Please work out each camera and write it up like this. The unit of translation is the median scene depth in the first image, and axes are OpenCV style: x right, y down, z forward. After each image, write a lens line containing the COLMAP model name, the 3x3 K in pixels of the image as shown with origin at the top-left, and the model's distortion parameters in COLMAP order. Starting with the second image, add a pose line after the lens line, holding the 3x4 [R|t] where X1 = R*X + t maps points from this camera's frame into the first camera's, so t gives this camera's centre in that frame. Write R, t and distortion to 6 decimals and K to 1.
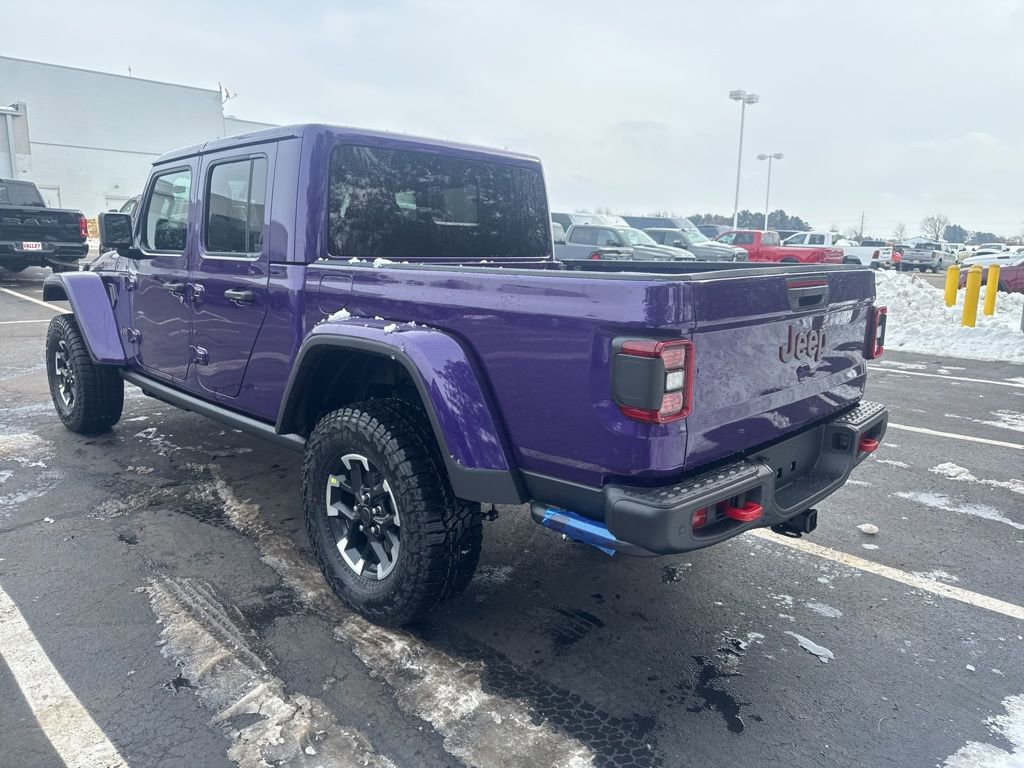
lens RADIAL K [[736.7, 0, 515.7], [0, 736.7, 378.3], [0, 0, 1]] dist [0.039368, -0.056746]
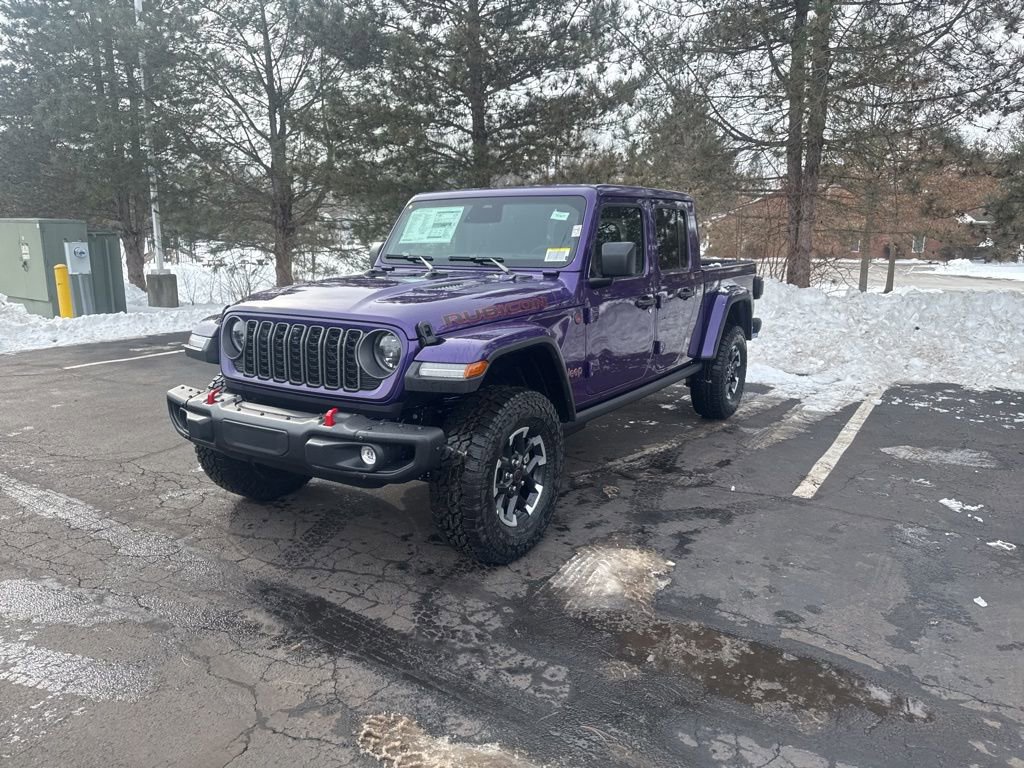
lens RADIAL K [[736.7, 0, 514.1], [0, 736.7, 379.0], [0, 0, 1]] dist [0.039368, -0.056746]
pose [[-0.204817, -0.197471, 0.958673, -2.251401], [0.178530, 0.955470, 0.234954, -0.452145], [-0.962381, 0.219274, -0.160442, 1.988758]]
